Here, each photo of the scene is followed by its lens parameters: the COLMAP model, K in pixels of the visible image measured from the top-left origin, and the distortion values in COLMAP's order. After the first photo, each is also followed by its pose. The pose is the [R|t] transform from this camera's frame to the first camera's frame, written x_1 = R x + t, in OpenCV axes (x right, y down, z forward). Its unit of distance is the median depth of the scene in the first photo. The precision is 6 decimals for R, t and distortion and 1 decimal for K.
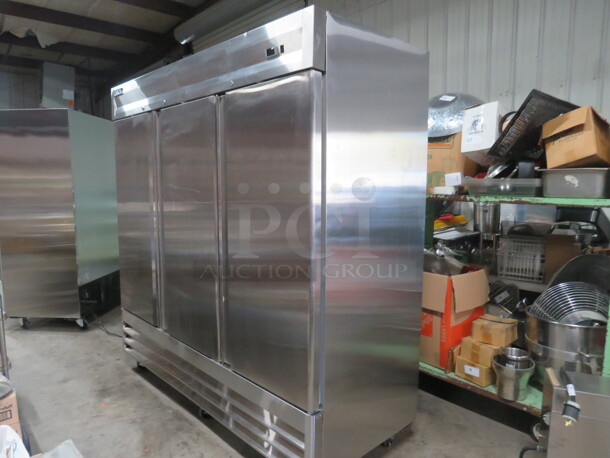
lens RADIAL K [[425.1, 0, 305.0], [0, 425.1, 229.0], [0, 0, 1]] dist [-0.026551, -0.000157]
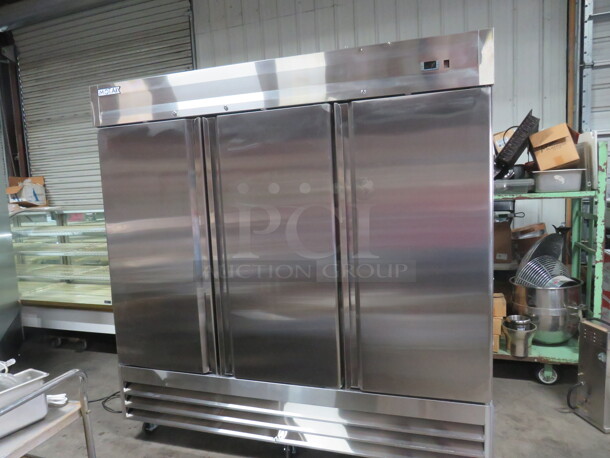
lens RADIAL K [[425.1, 0, 305.0], [0, 425.1, 229.0], [0, 0, 1]] dist [-0.026551, -0.000157]
pose [[0.878412, -0.093681, 0.468633, -0.663026], [0.103915, 0.994578, 0.004041, -0.043977], [-0.466471, 0.045148, 0.883384, 0.191314]]
